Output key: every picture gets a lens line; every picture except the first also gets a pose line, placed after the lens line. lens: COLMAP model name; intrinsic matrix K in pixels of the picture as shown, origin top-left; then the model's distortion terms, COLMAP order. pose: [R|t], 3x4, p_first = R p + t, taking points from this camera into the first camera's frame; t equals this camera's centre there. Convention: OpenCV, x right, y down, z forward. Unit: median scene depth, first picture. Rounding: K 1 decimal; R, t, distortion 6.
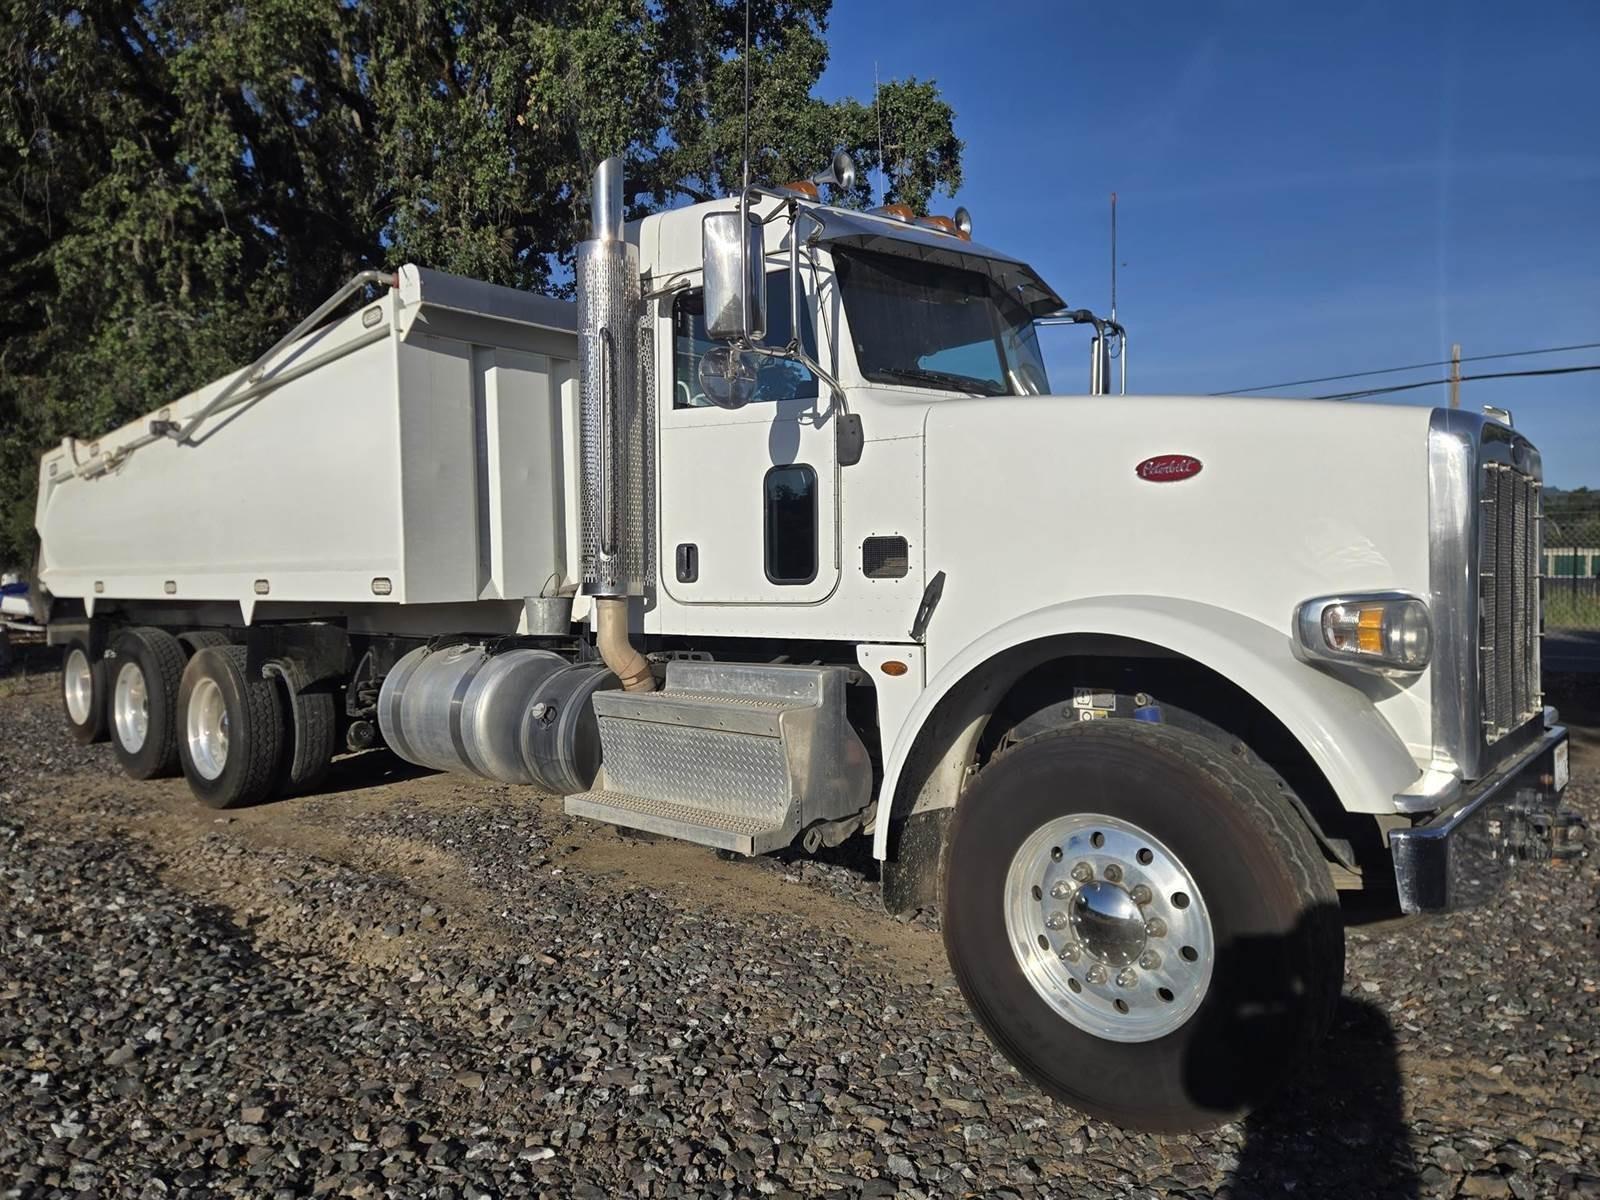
lens RADIAL K [[1098.5, 0, 789.0], [0, 1098.5, 608.4], [0, 0, 1]] dist [0.045454, -0.007067]
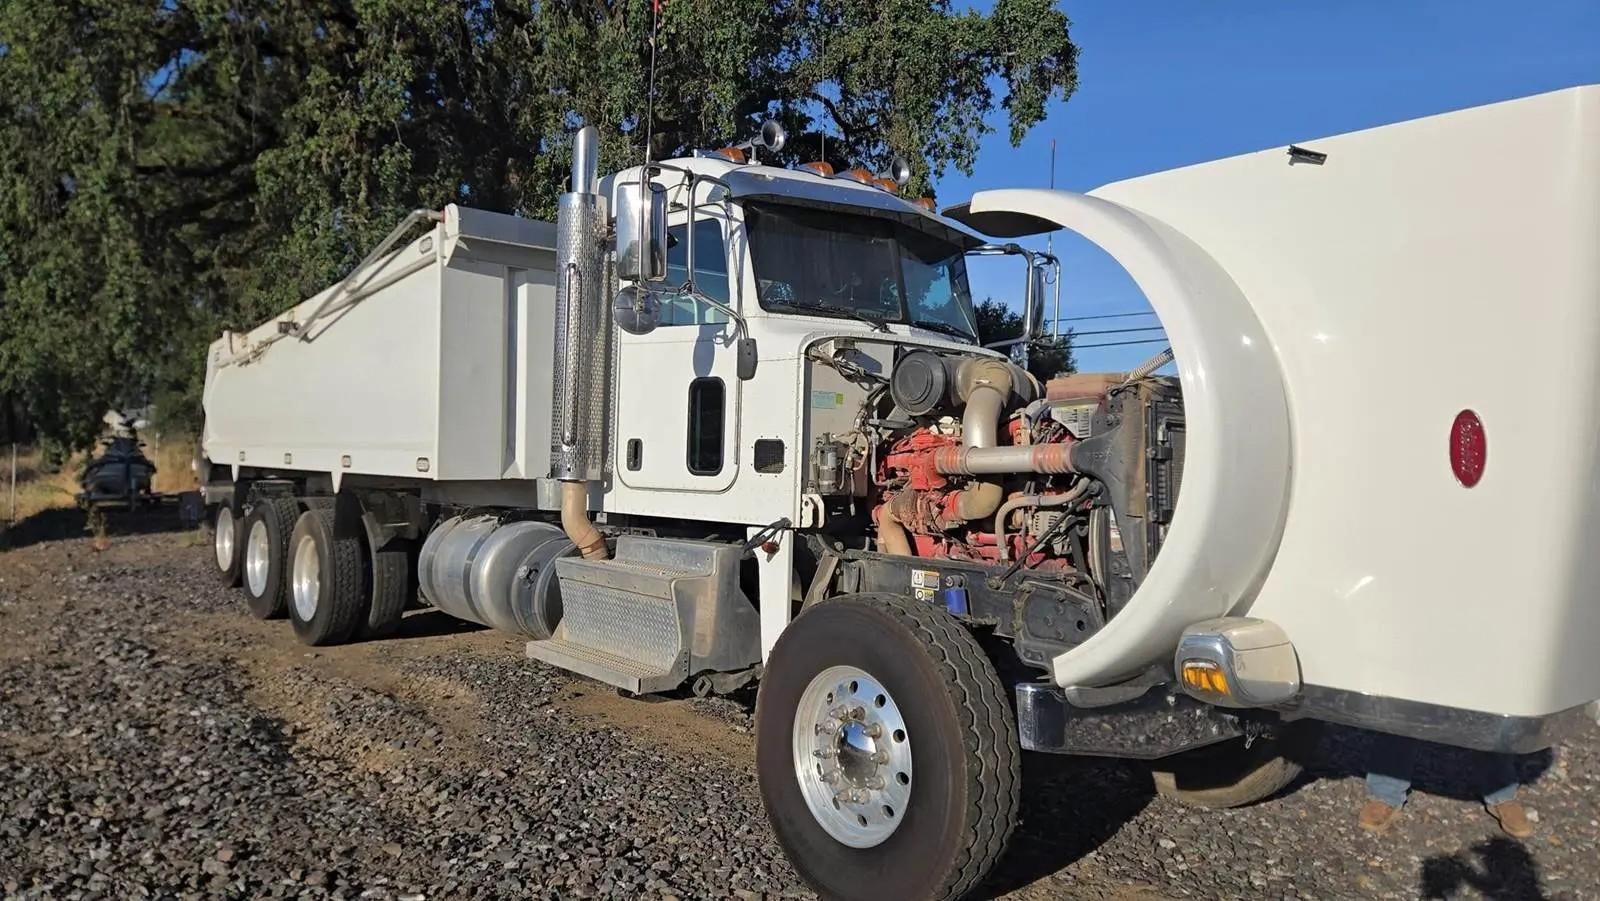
lens RADIAL K [[1102.7, 0, 800.0], [0, 1102.7, 450.5], [0, 0, 1]] dist [0.047729, 0.001719]
pose [[0.989352, 0.031172, -0.142166, 0.256229], [-0.036602, 0.998691, -0.035742, -0.008673], [0.140866, 0.040565, 0.989197, -0.176338]]
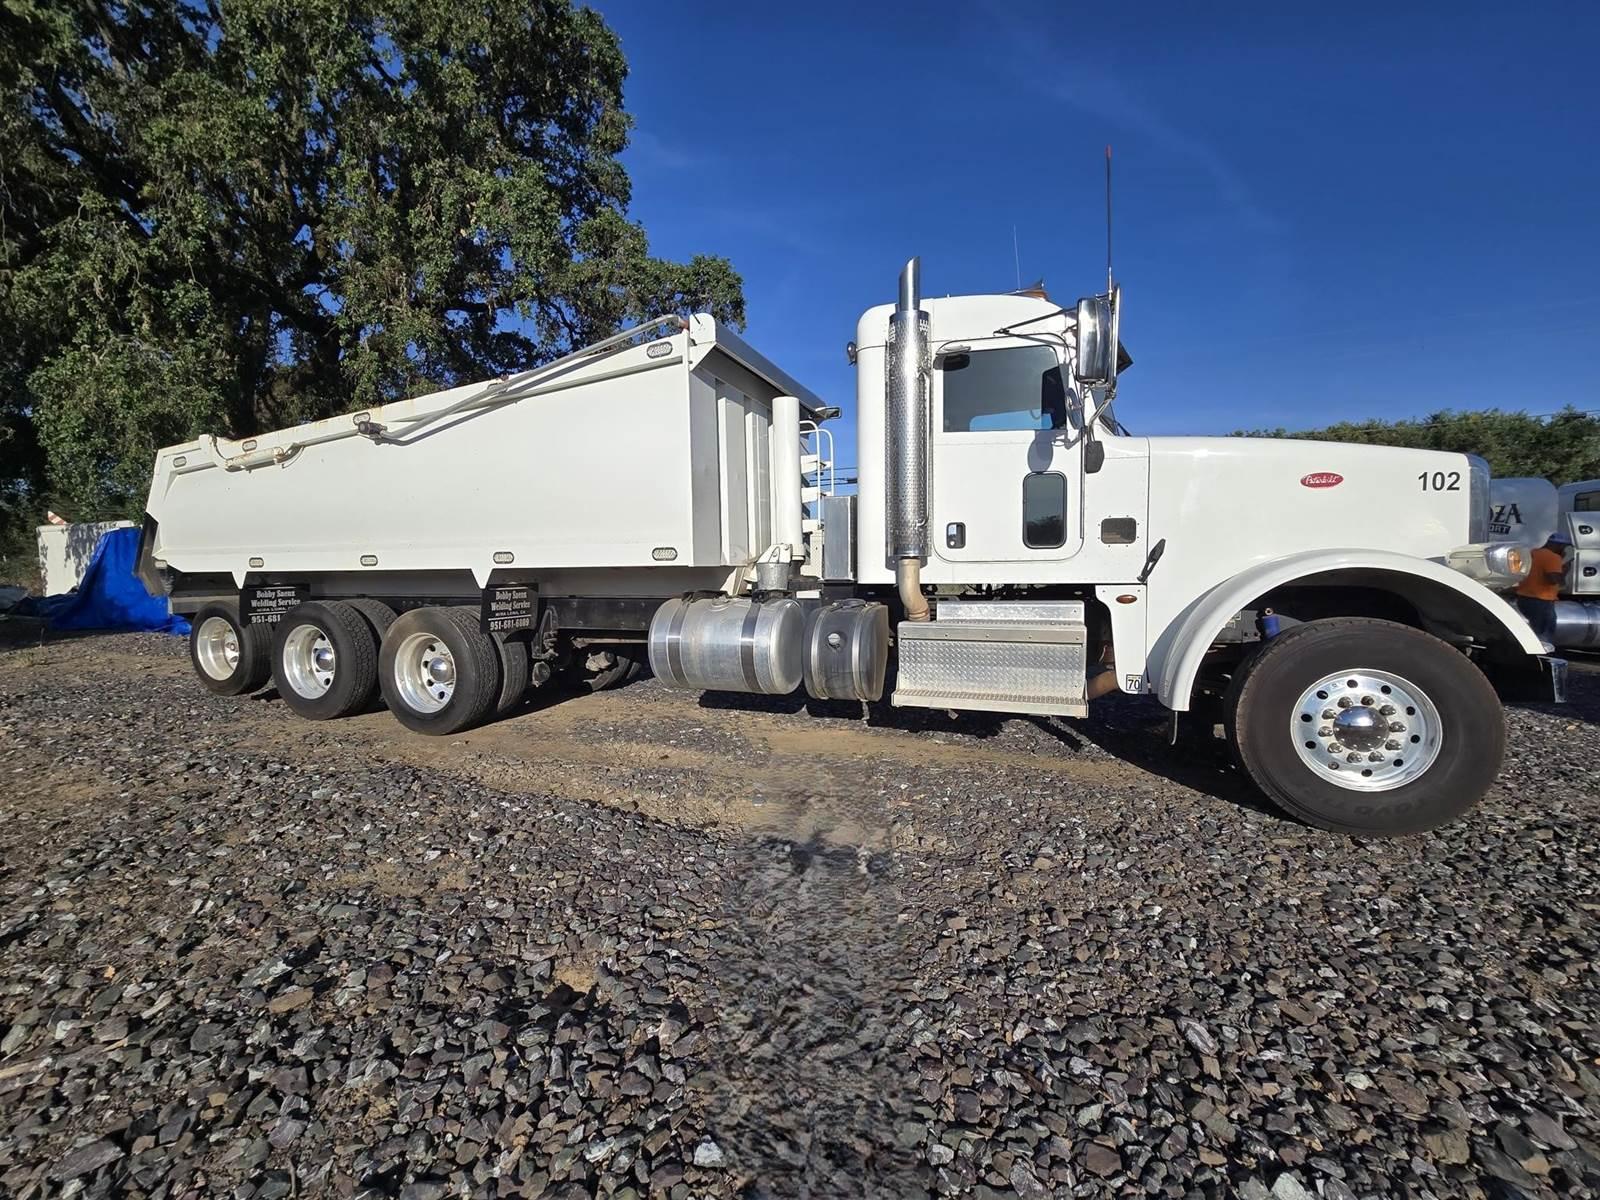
lens RADIAL K [[674.5, 0, 801.0], [0, 674.5, 618.2], [0, 0, 1]] dist [0.000104, -0.000052]
pose [[0.927984, -0.021680, 0.371990, -0.624291], [0.009741, 0.999376, 0.033945, 0.037783], [-0.372493, -0.027877, 0.927616, 0.215219]]
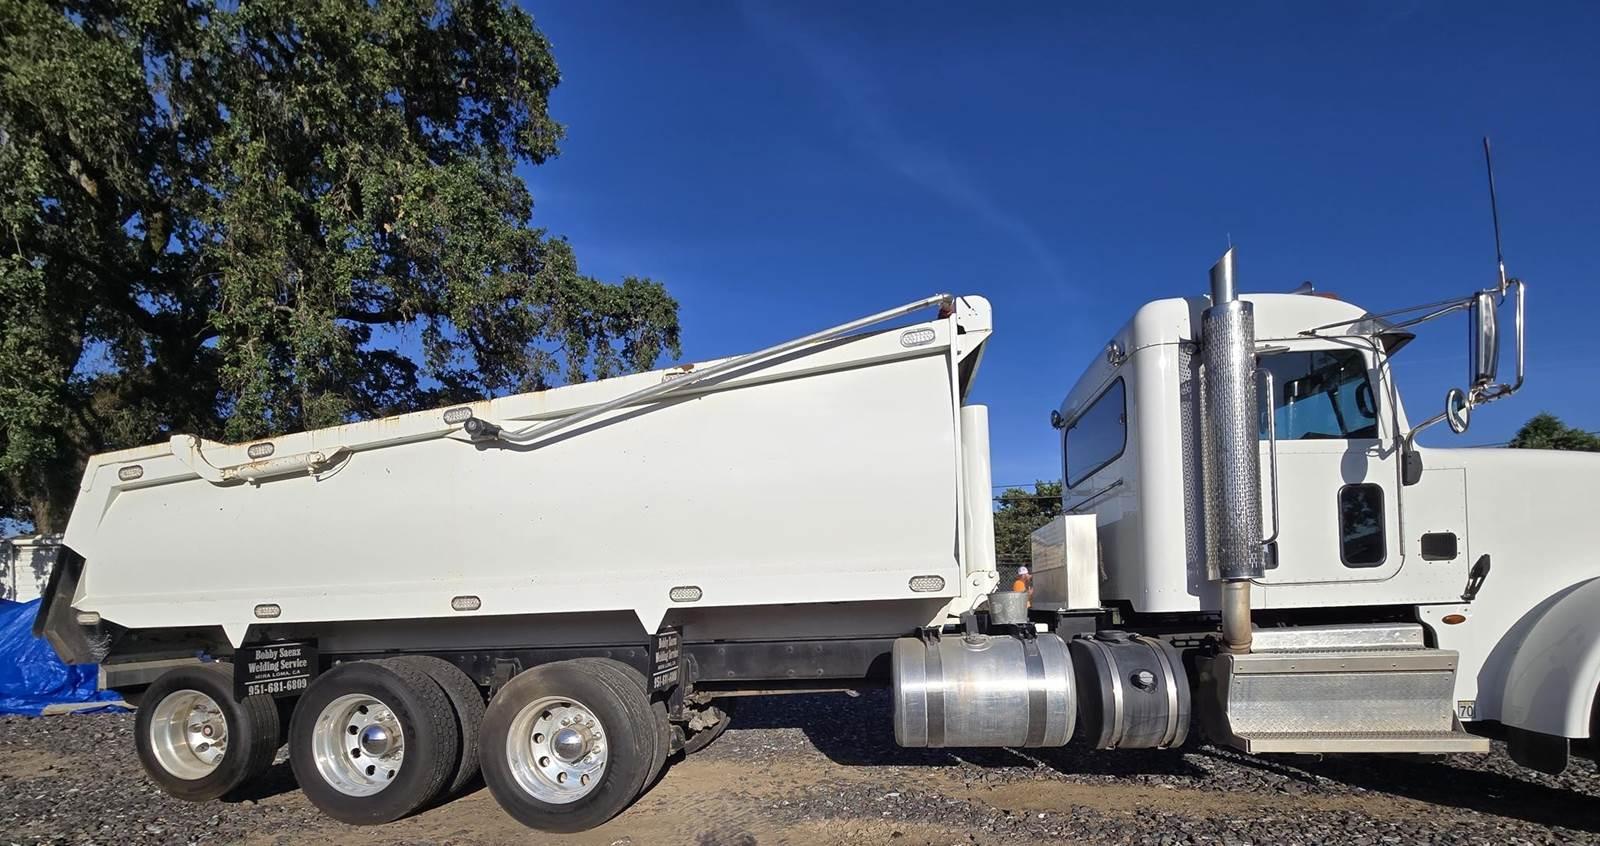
lens RADIAL K [[676.0, 0, 802.4], [0, 676.0, 614.5], [0, 0, 1]] dist [0.000815, -0.000754]
pose [[0.833497, -0.026529, 0.551887, -1.004510], [0.045185, 0.998774, -0.020232, 0.022368], [-0.550673, 0.041800, 0.833674, 0.616604]]
